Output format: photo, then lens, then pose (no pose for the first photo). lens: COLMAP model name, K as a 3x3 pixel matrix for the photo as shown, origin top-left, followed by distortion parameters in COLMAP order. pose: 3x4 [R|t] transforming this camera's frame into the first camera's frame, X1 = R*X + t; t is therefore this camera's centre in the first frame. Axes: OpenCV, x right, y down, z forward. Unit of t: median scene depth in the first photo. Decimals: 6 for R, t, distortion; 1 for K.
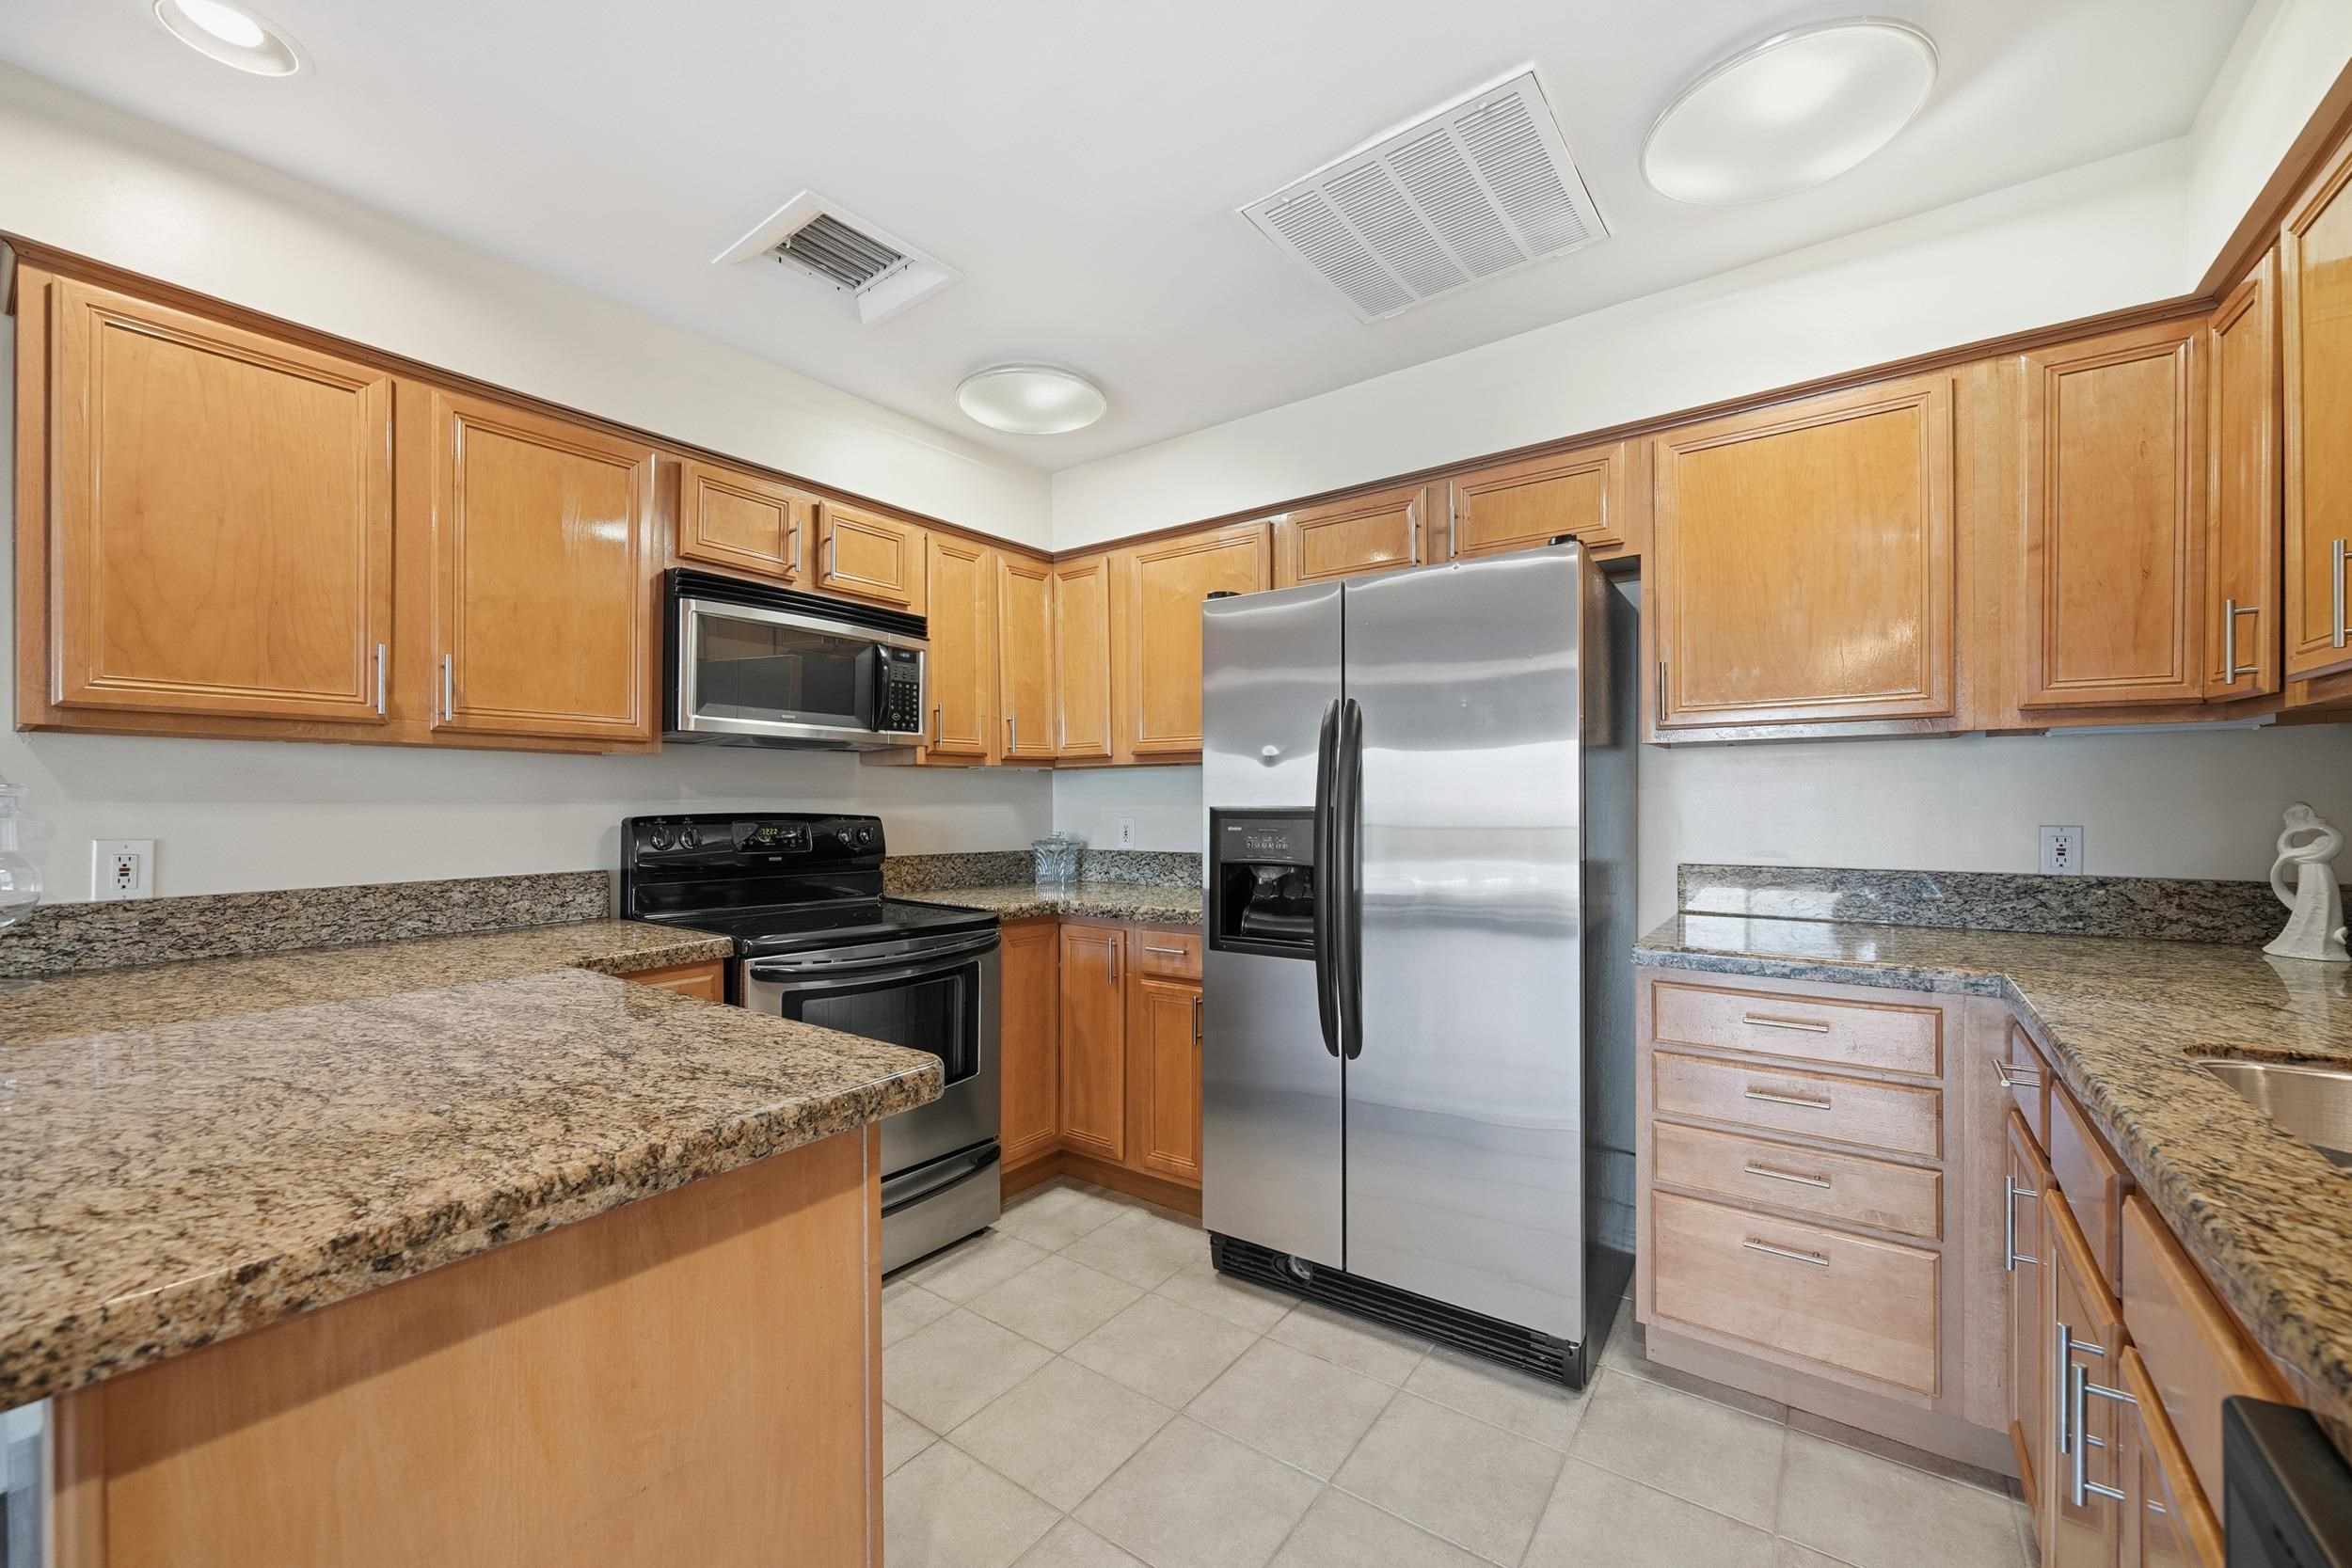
lens RADIAL K [[953.5, 0, 1177.6], [0, 953.5, 801.7], [0, 0, 1]] dist [-0.025843, 0.000807]
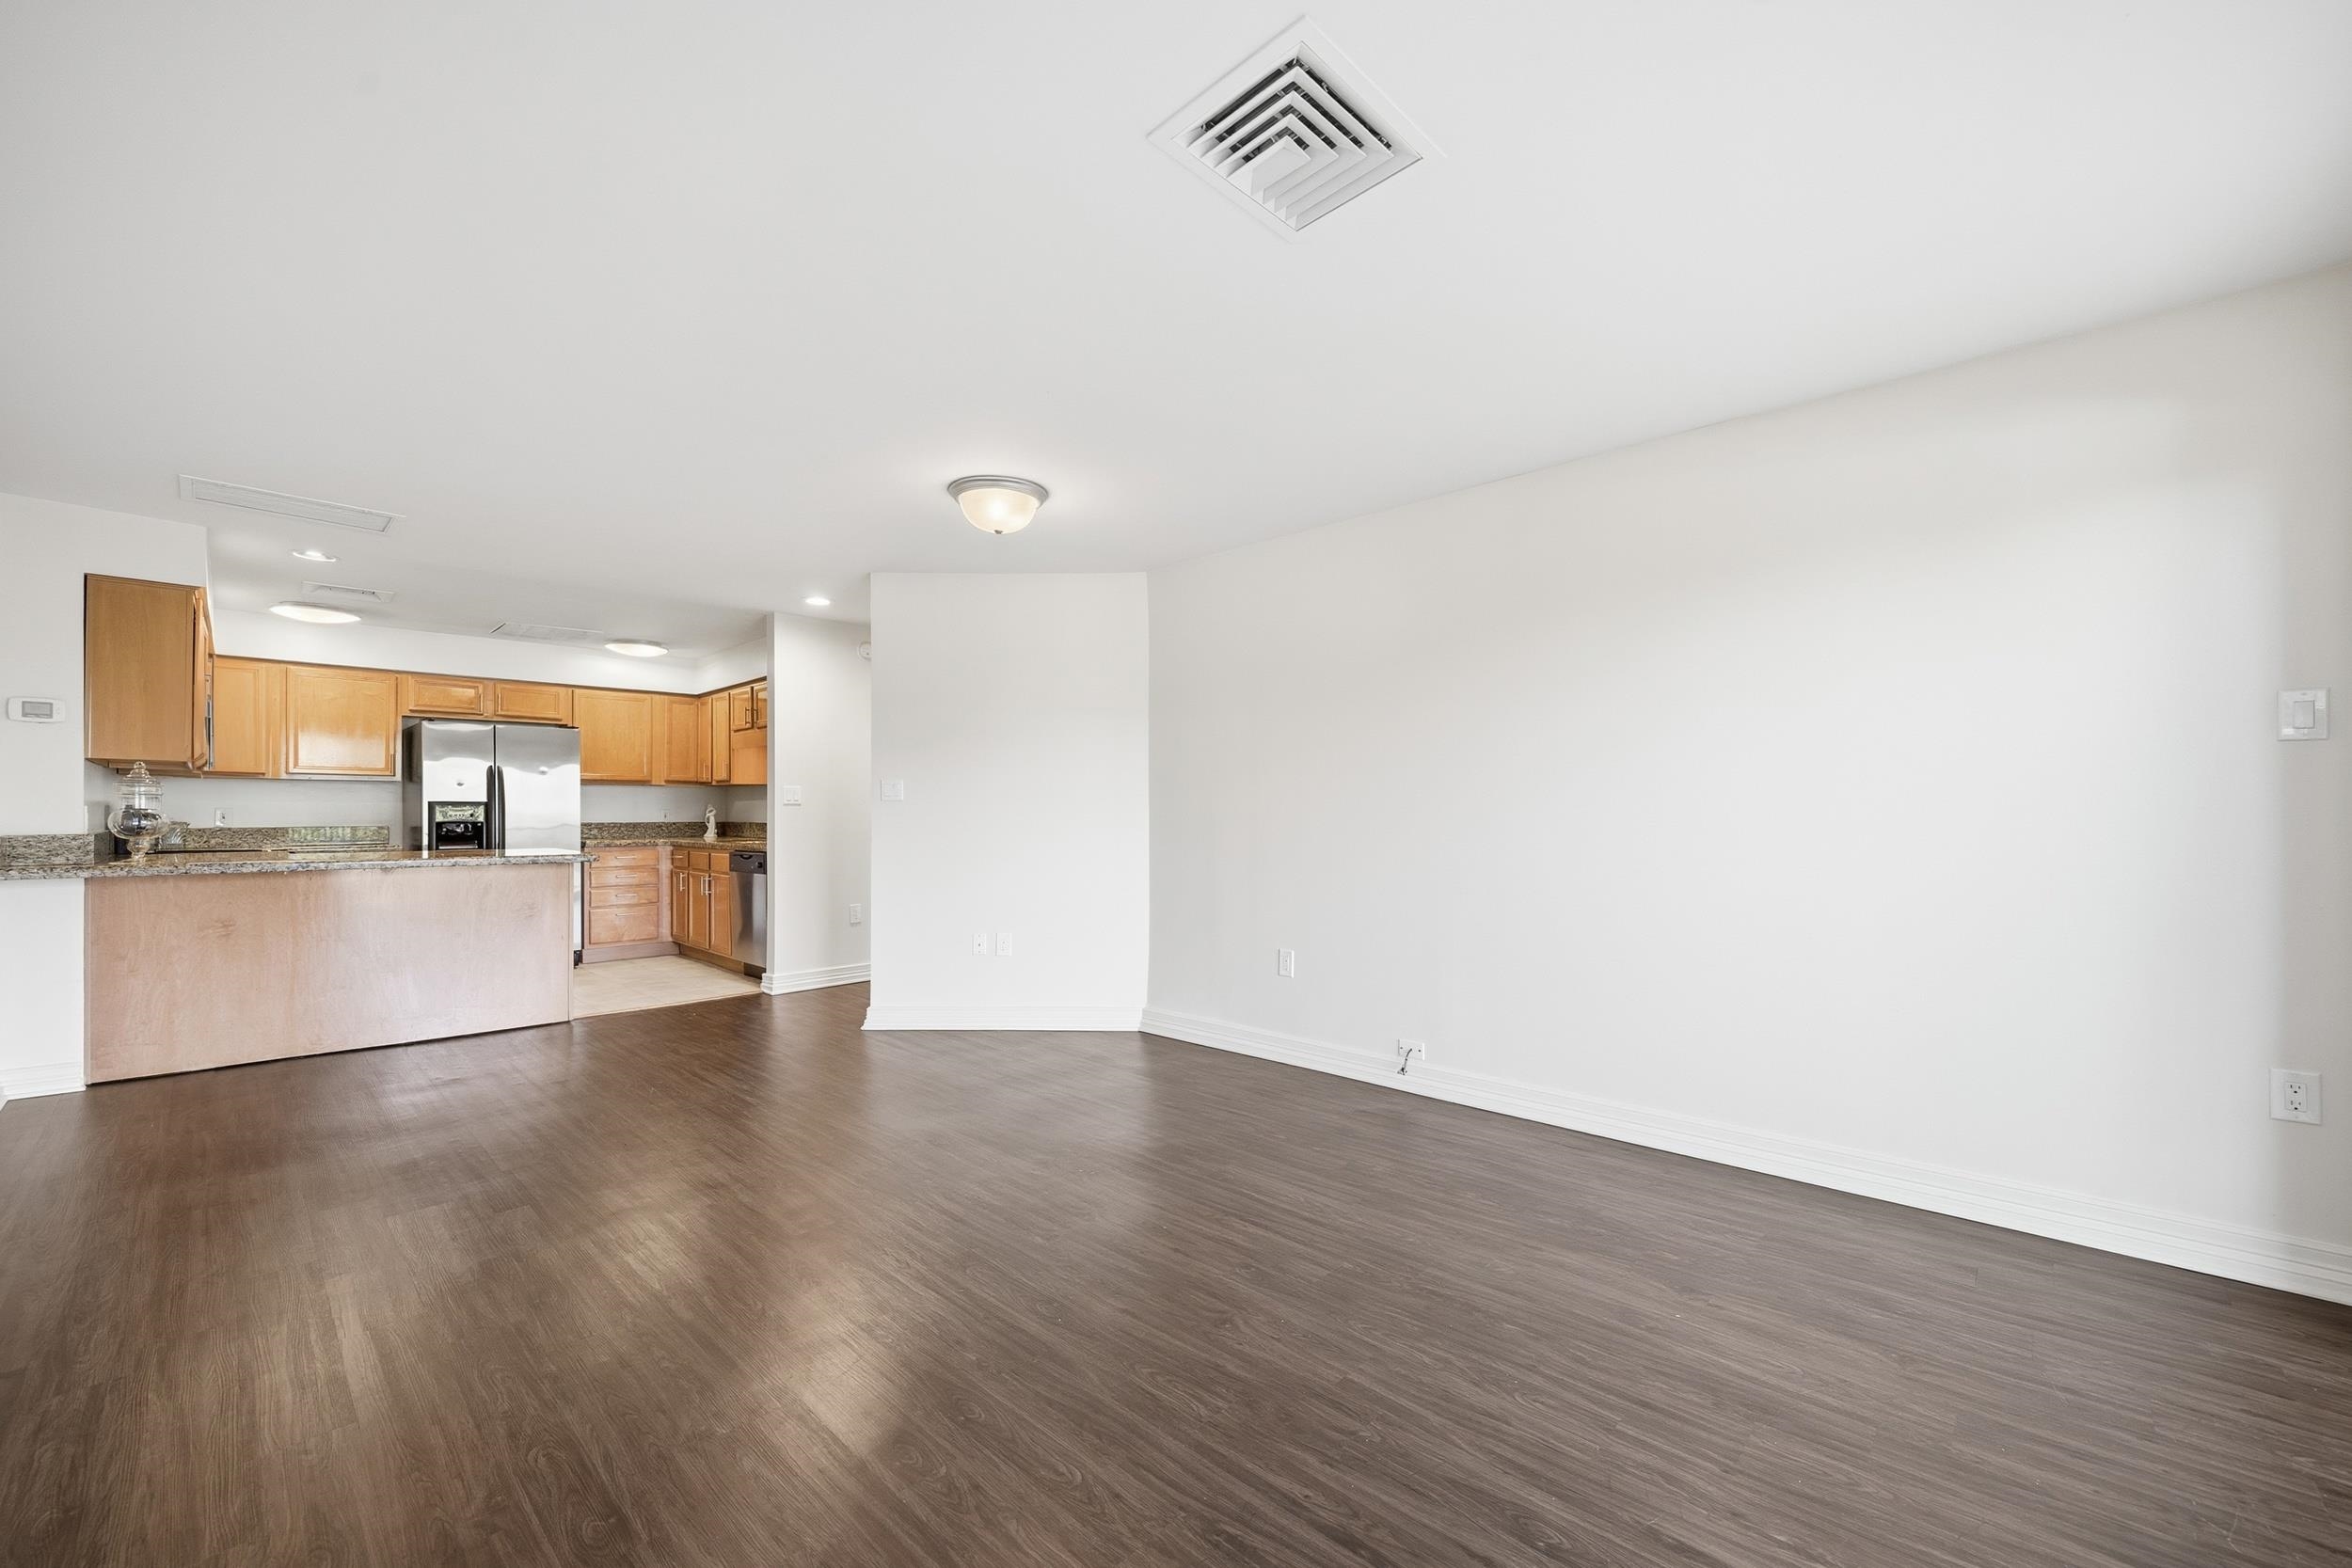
lens RADIAL K [[953.5, 0, 1177.6], [0, 953.5, 801.7], [0, 0, 1]] dist [-0.025843, 0.000807]
pose [[0.100766, 0.023587, 0.994631, -3.003243], [0.009807, 0.999647, -0.024700, 0.118863], [-0.994862, 0.012244, 0.100499, -1.665111]]
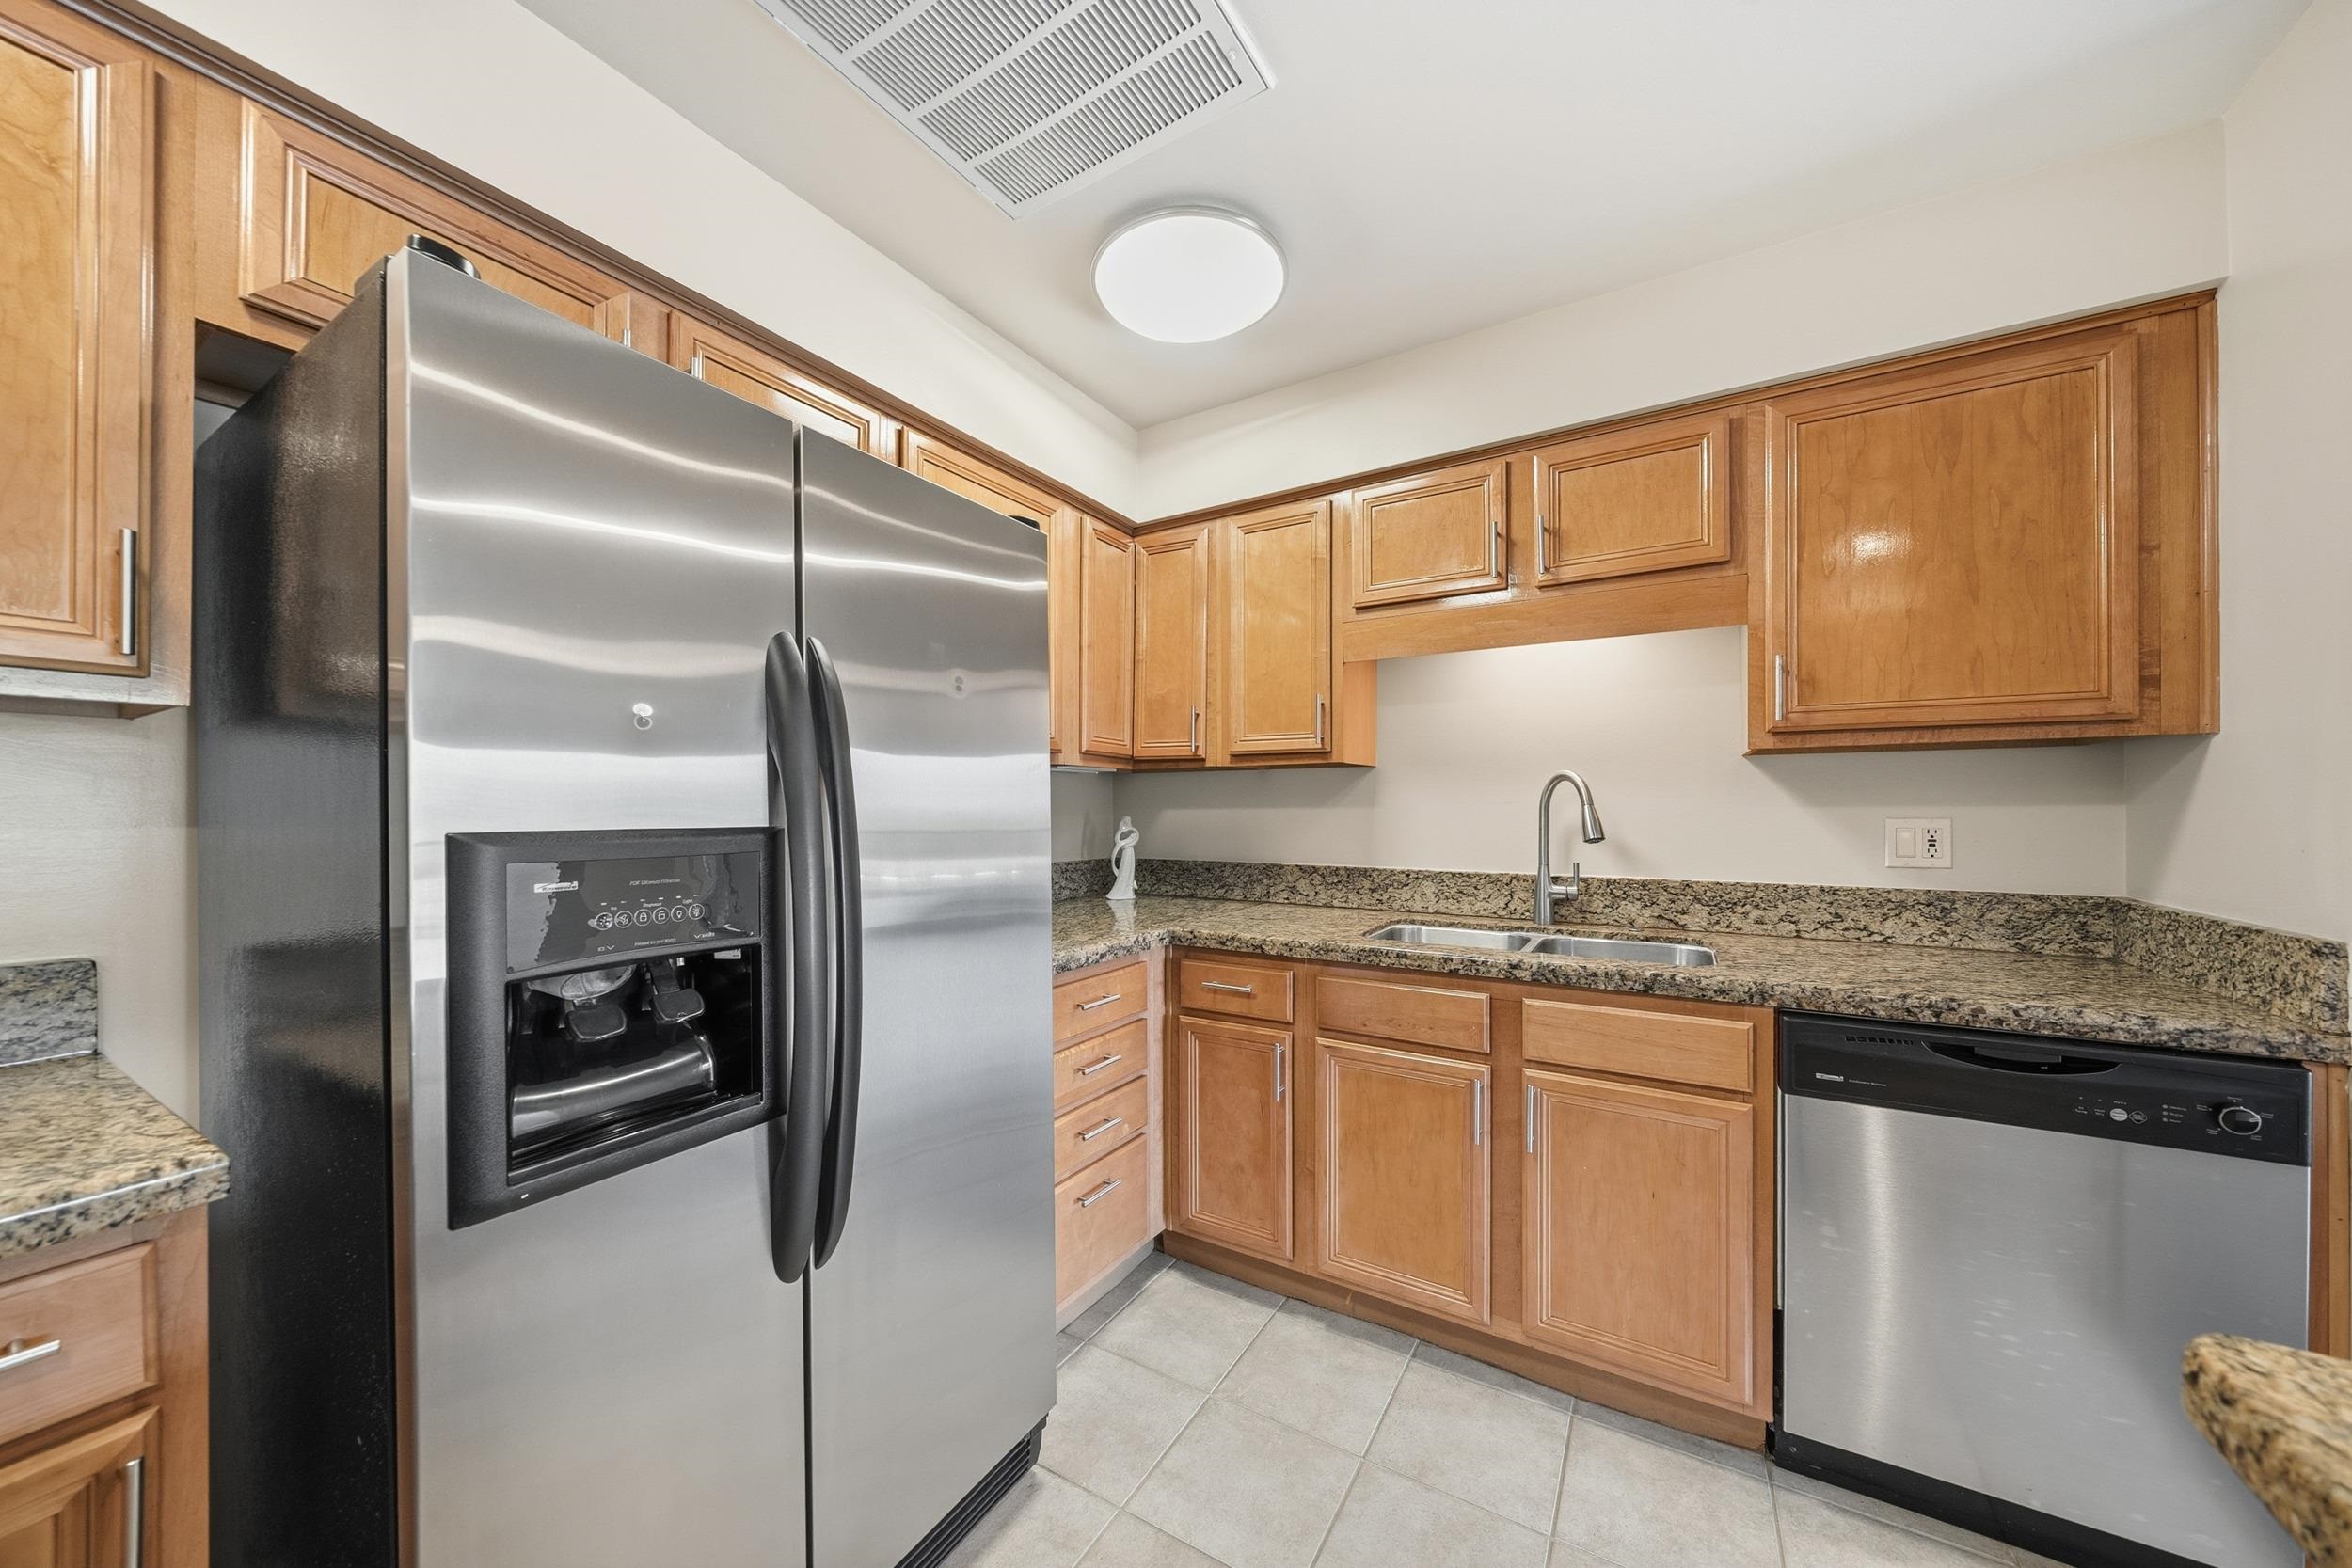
lens RADIAL K [[864.2, 0, 1176.0], [0, 864.2, 784.0], [0, 0, 1]] dist [-0.000021, 0.000103]
pose [[-0.104265, 0.034085, 0.993965, -0.437929], [0.004037, 0.999419, -0.033849, -0.001839], [-0.994541, 0.000483, -0.104342, 0.993170]]
